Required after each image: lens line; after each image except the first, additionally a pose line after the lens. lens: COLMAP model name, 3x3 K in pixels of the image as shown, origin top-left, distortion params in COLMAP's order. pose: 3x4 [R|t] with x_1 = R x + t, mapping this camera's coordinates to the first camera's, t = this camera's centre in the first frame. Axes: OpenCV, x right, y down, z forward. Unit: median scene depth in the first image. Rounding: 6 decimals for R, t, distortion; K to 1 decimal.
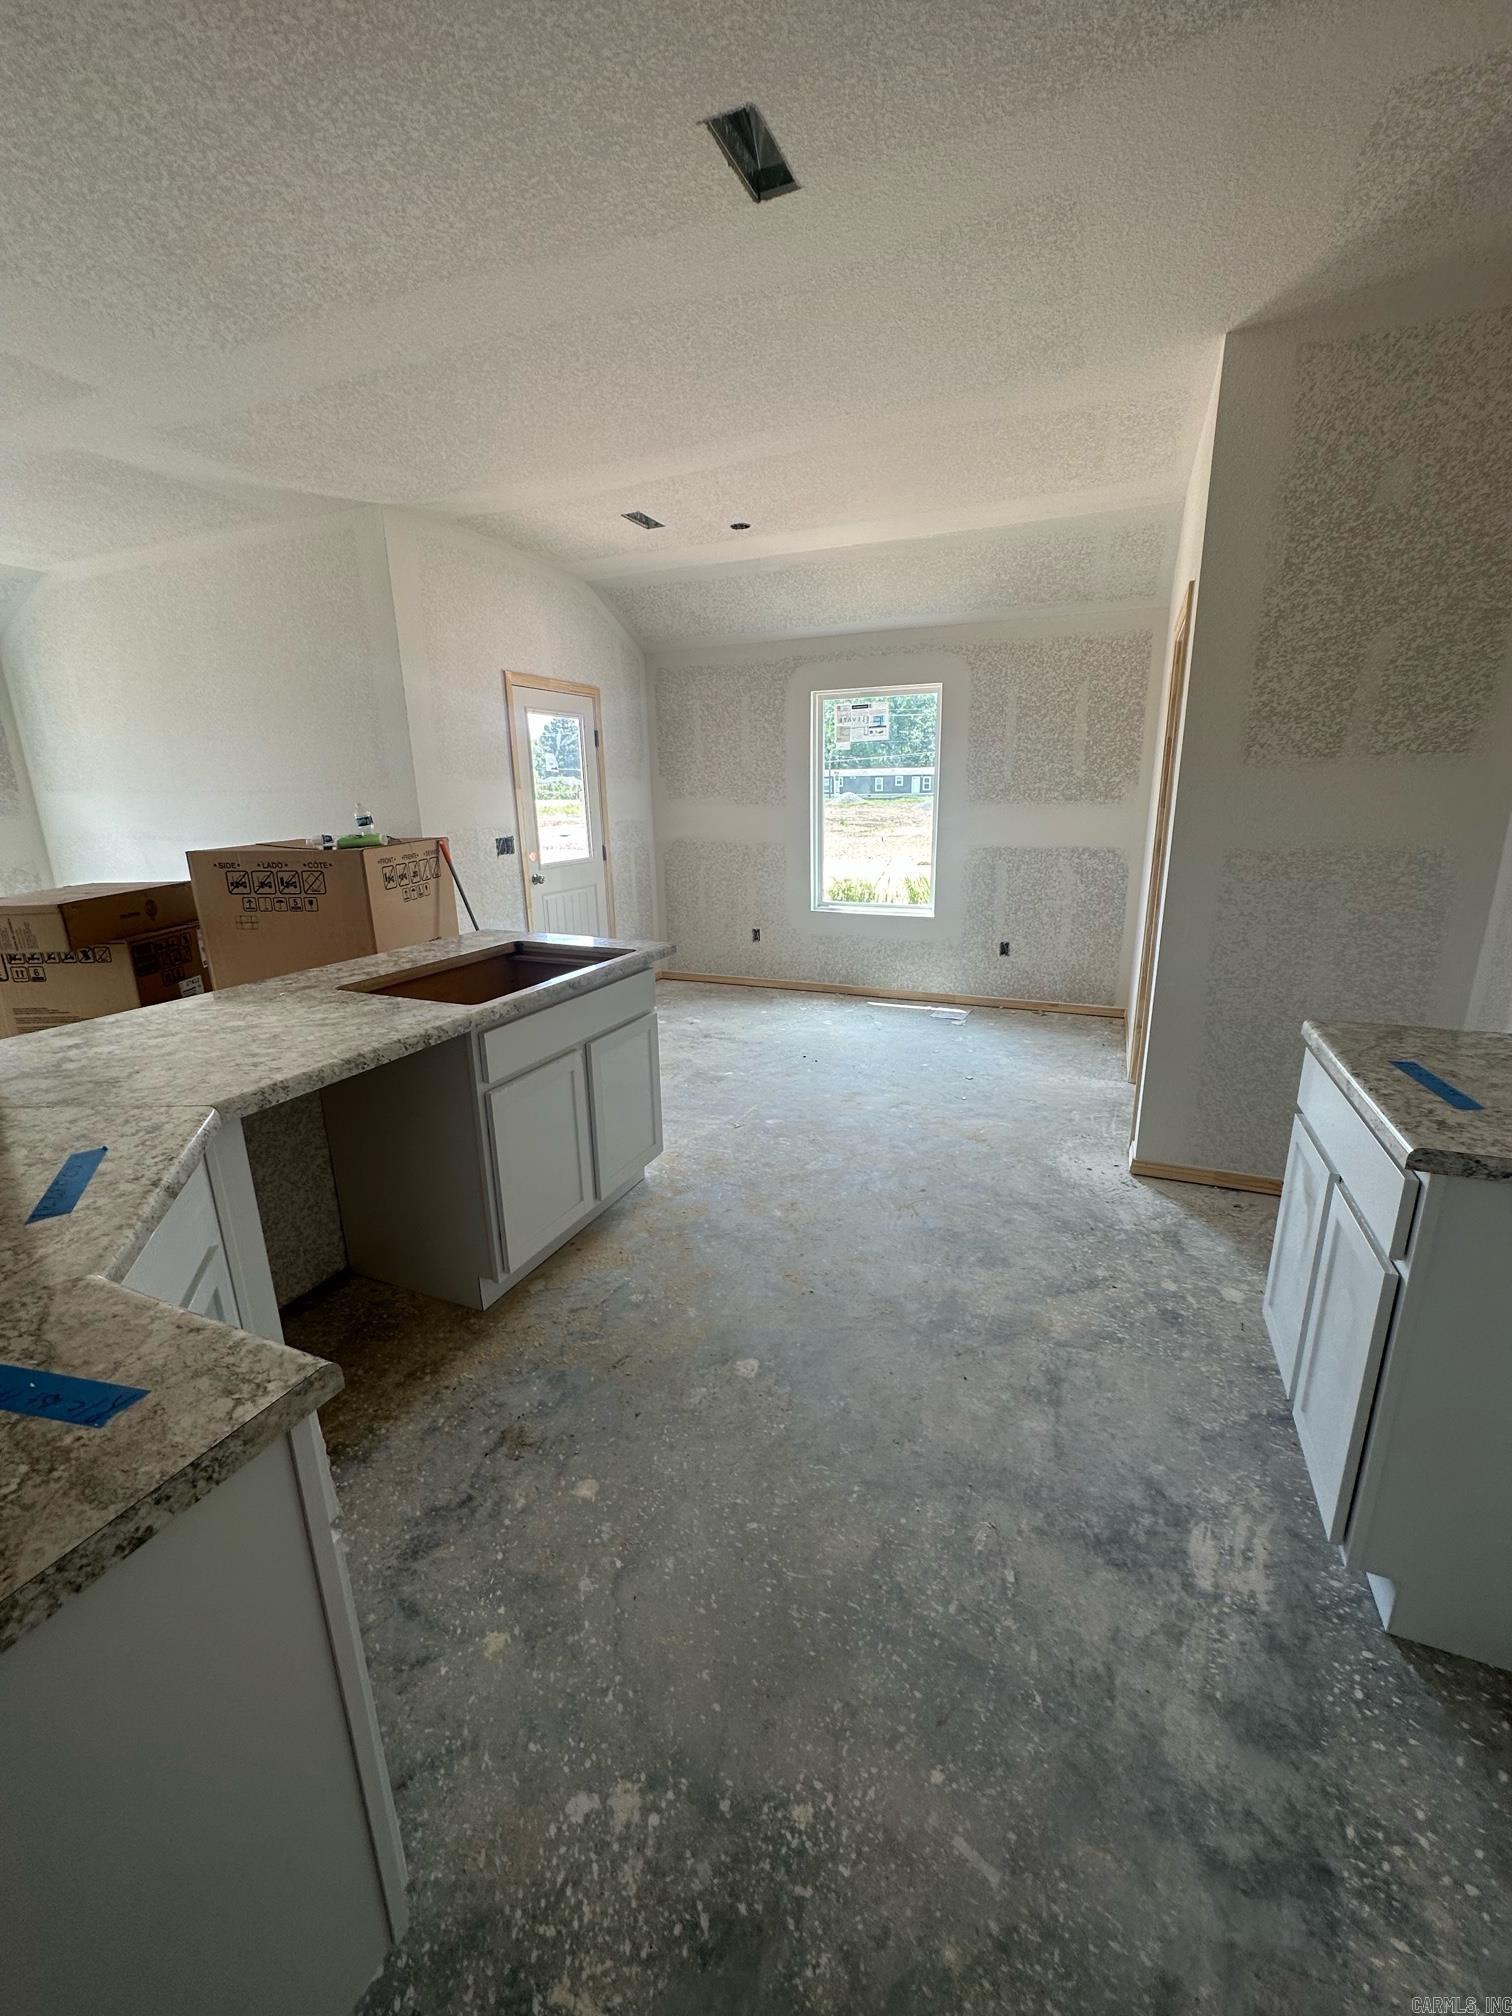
lens RADIAL K [[811.3, 0, 756.0], [0, 811.3, 1008.5], [0, 0, 1]] dist [-0.000664, -0.000038]
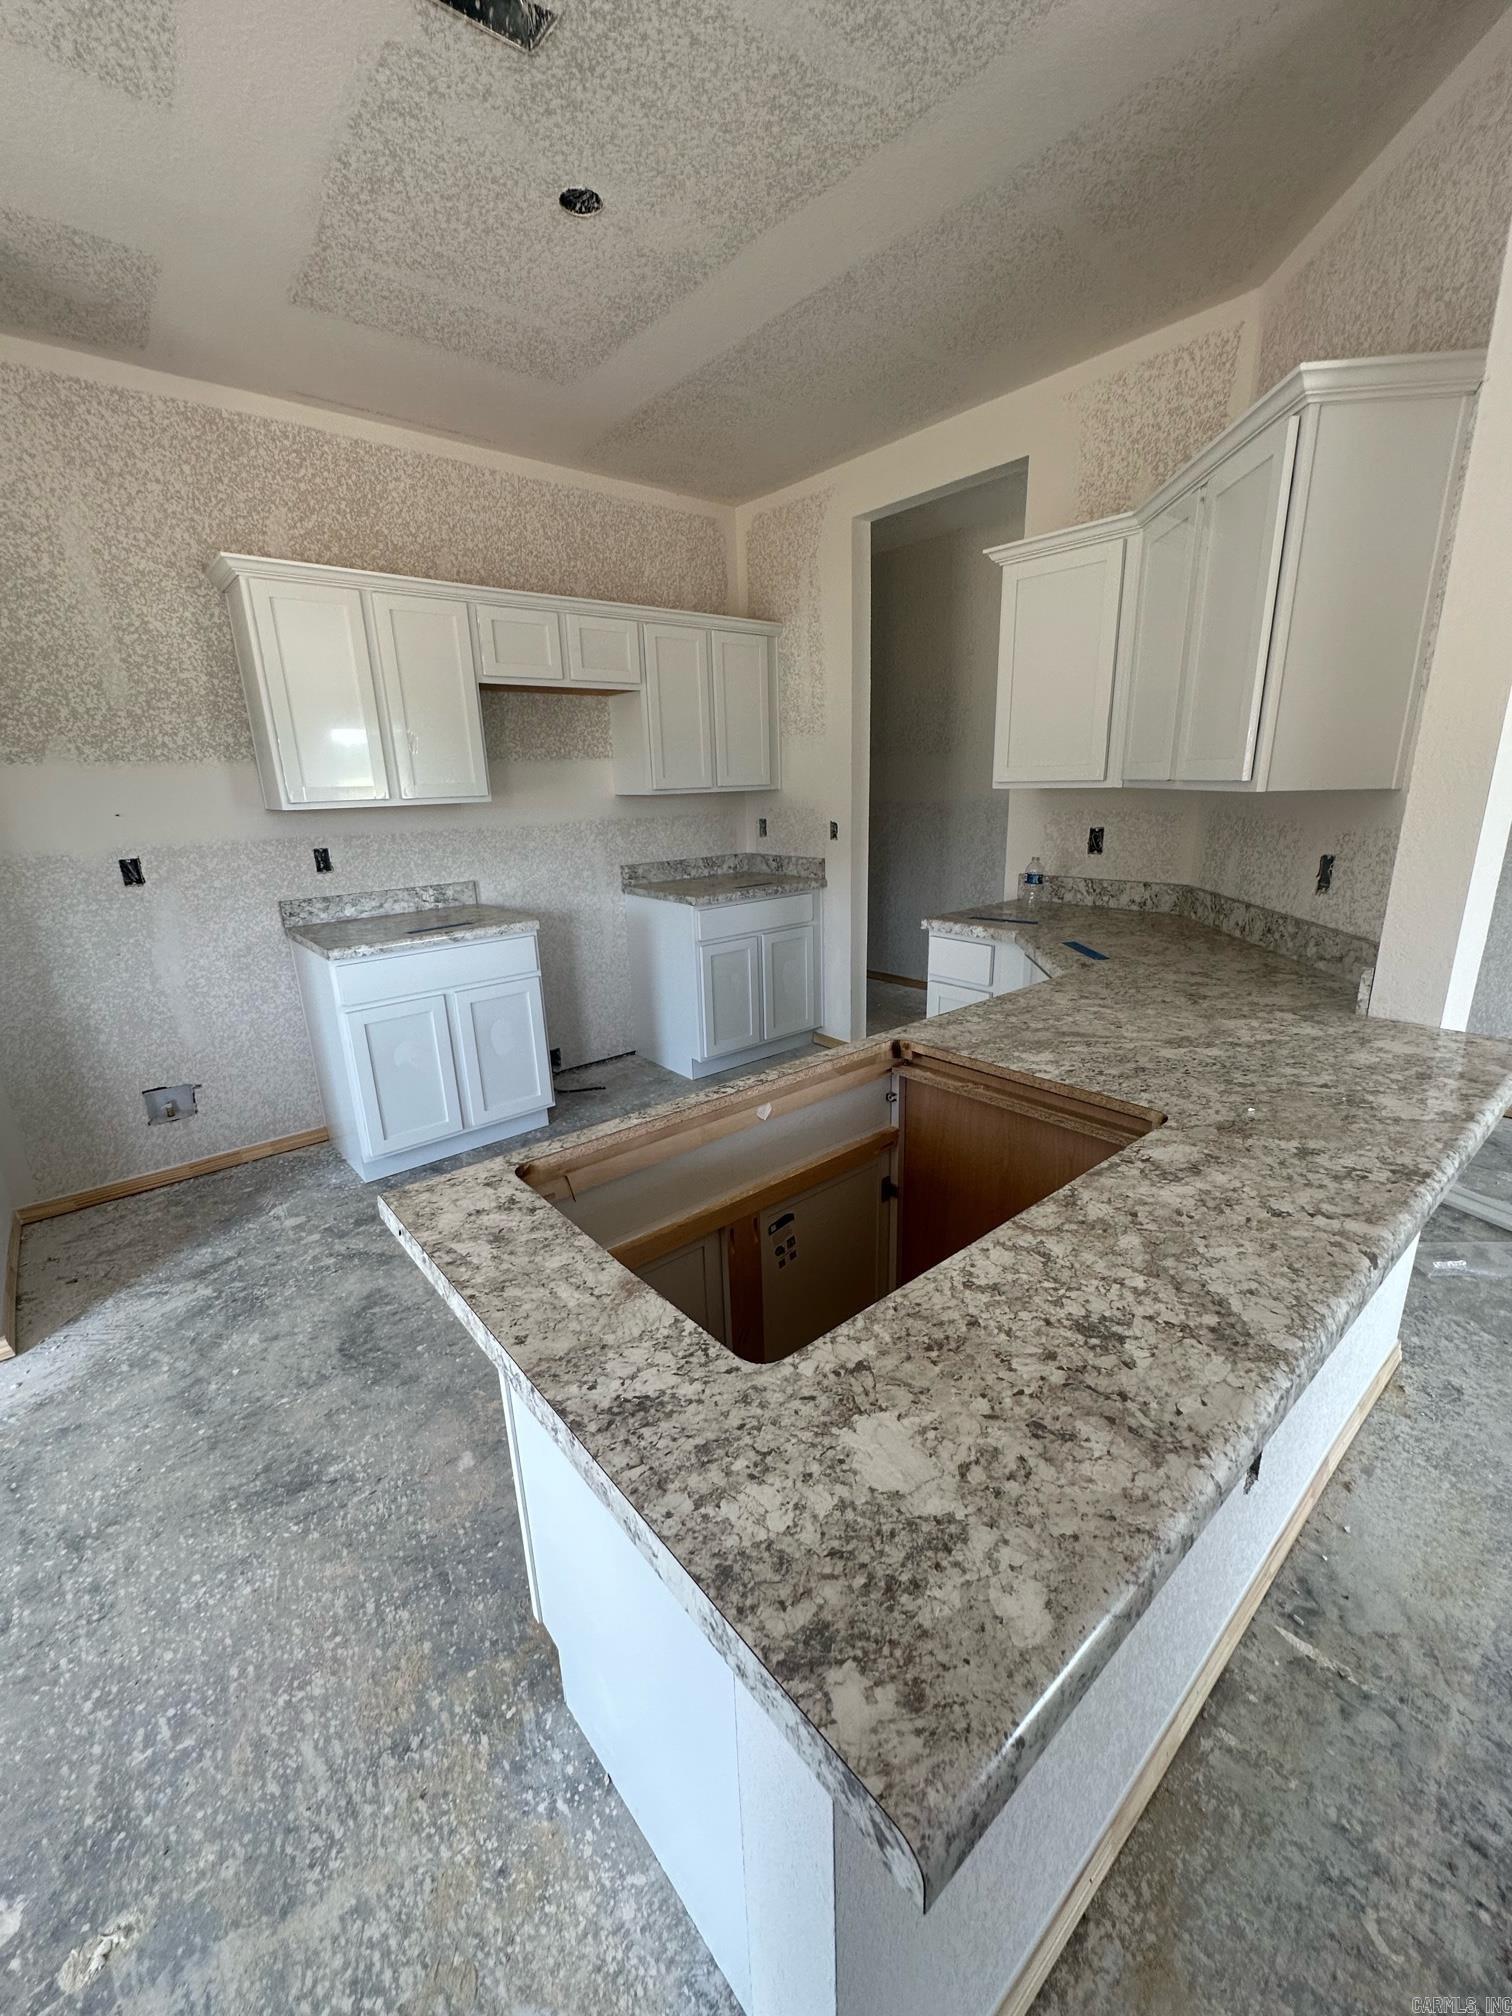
lens RADIAL K [[811.3, 0, 755.8], [0, 811.3, 1007.6], [0, 0, 1]] dist [-0.000664, -0.000038]
pose [[-0.894089, -0.081468, 0.440418, -0.620428], [0.158065, 0.862656, 0.480459, -0.460293], [-0.419071, 0.499187, -0.758414, 1.794467]]
